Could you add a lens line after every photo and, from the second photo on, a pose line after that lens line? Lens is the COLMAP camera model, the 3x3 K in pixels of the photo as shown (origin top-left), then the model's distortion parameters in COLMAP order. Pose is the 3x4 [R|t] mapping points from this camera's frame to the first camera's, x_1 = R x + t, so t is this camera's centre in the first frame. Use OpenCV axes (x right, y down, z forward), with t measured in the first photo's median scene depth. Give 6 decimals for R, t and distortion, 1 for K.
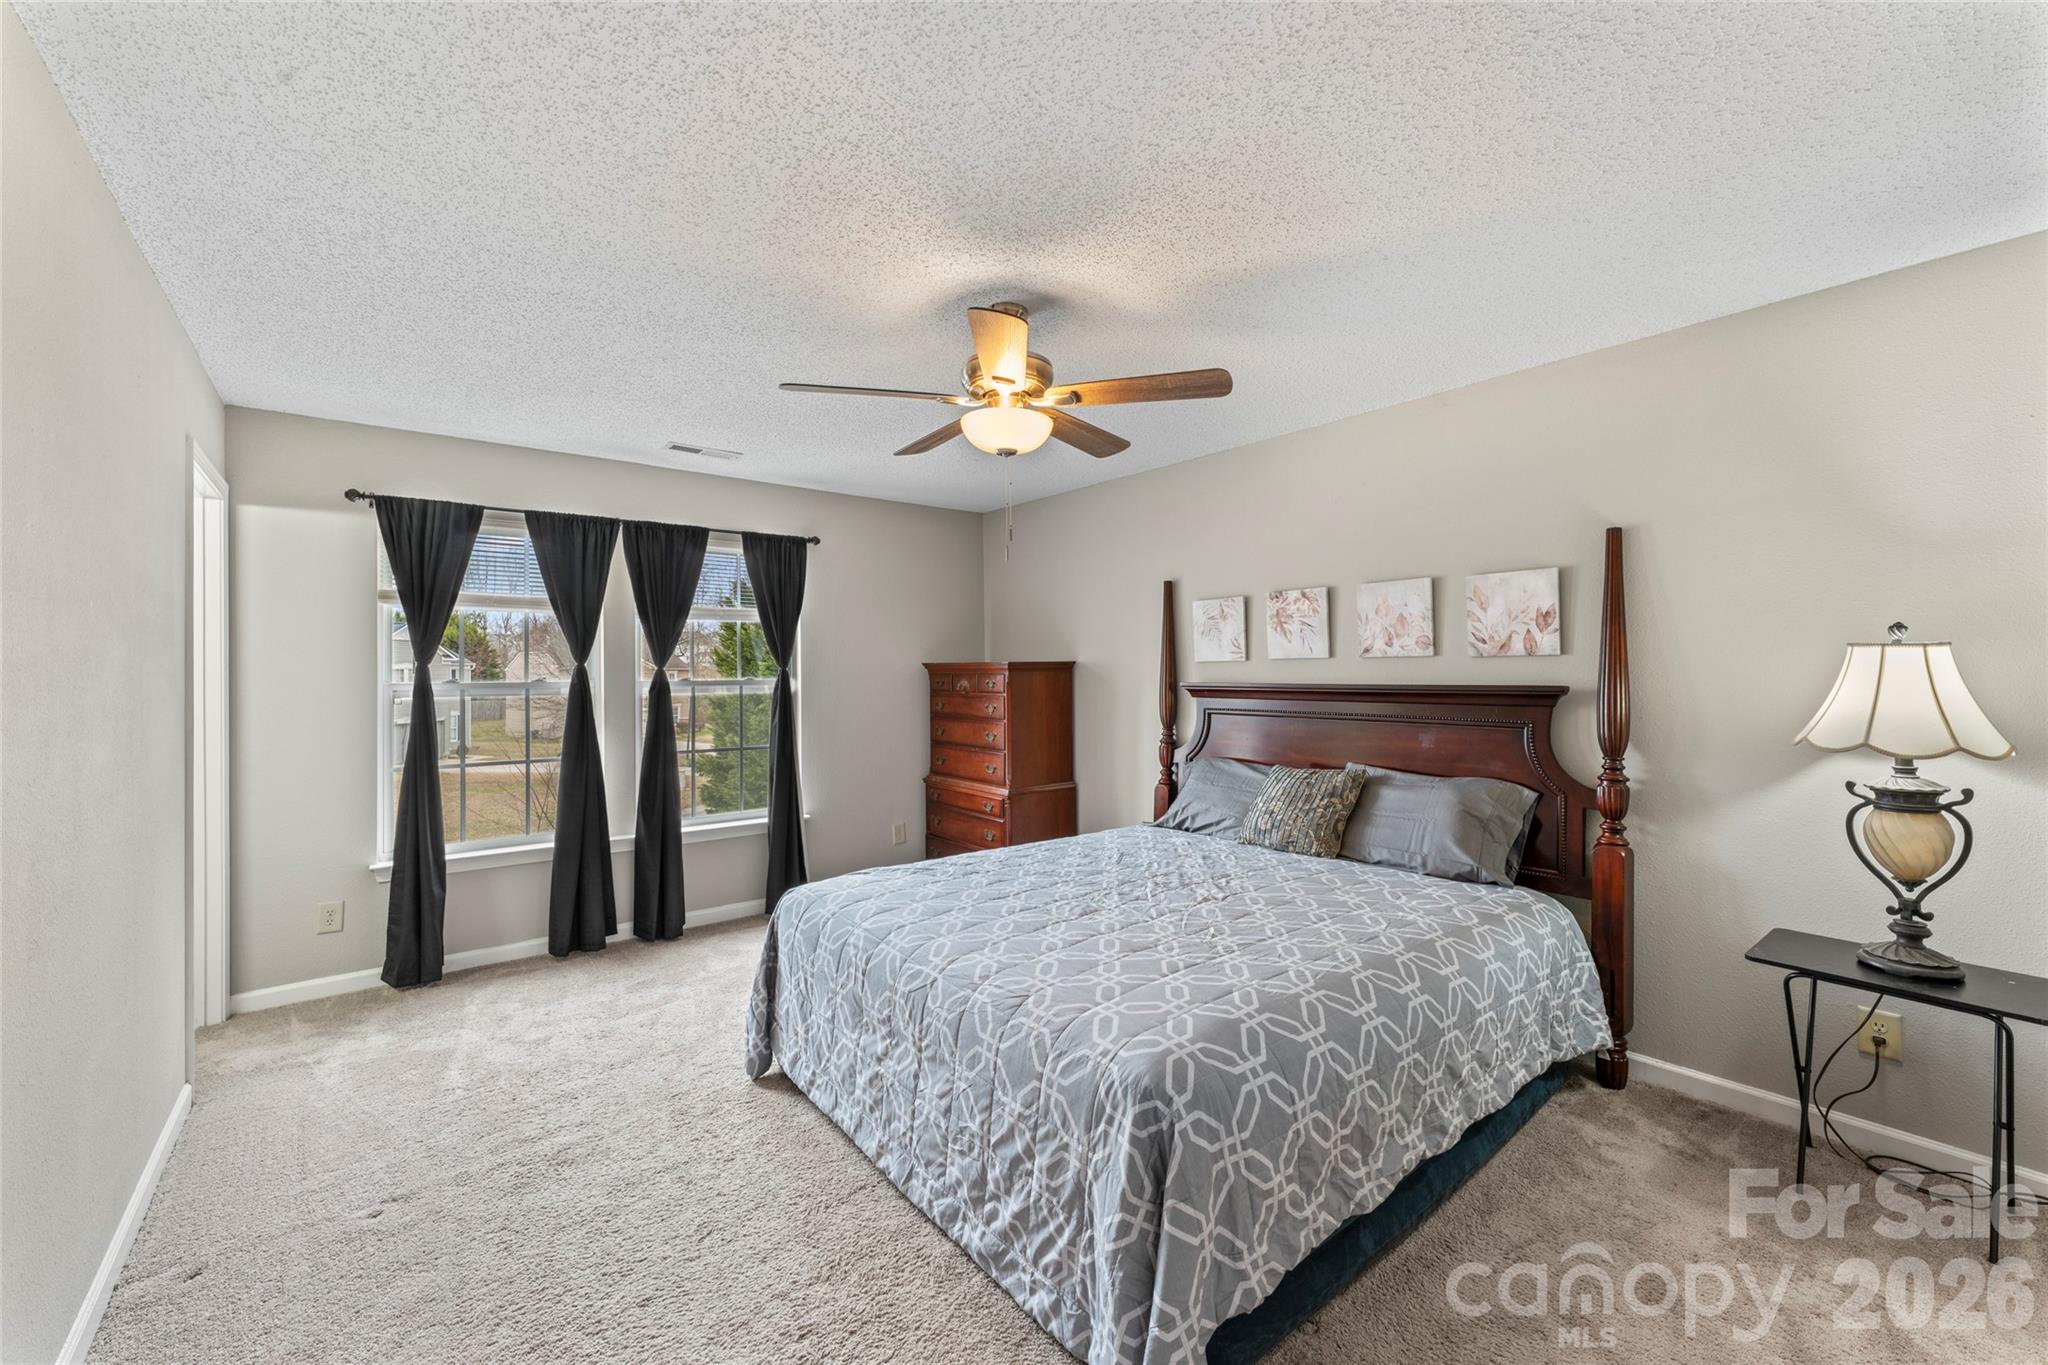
lens RADIAL K [[811.3, 0, 1024.0], [0, 811.3, 682.5], [0, 0, 1]] dist [0.006331, 0.000046]
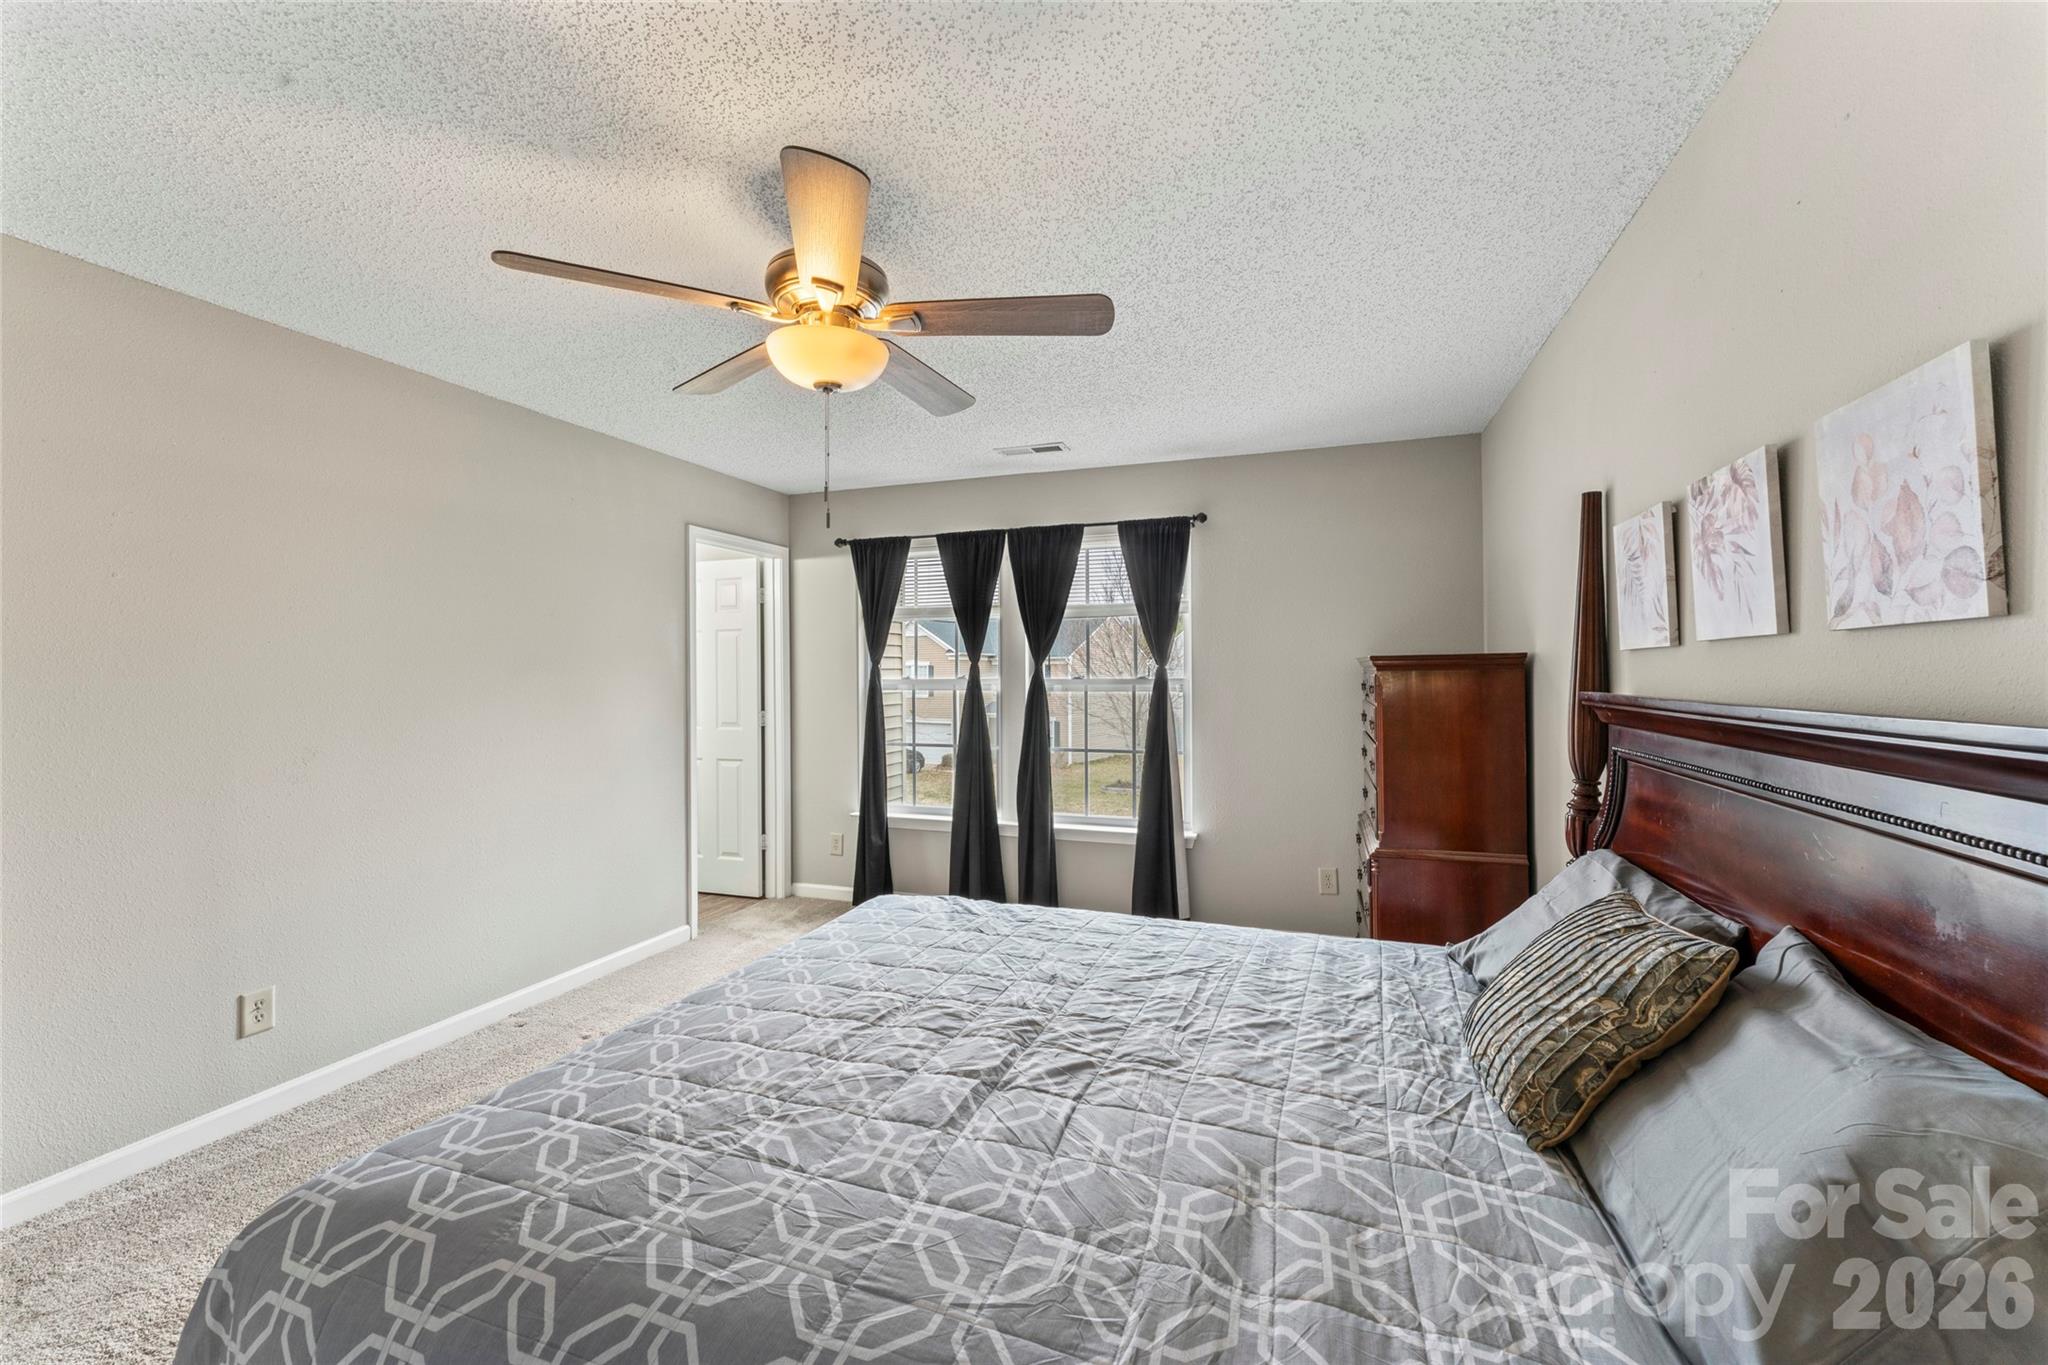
lens RADIAL K [[818.5, 0, 1024.0], [0, 818.5, 682.5], [0, 0, 1]] dist [-0.005808, -0.000026]
pose [[0.534986, 0.013163, -0.844759, 0.517616], [-0.011419, 0.999900, 0.008348, -0.007362], [0.844784, 0.005180, 0.535082, 0.519938]]
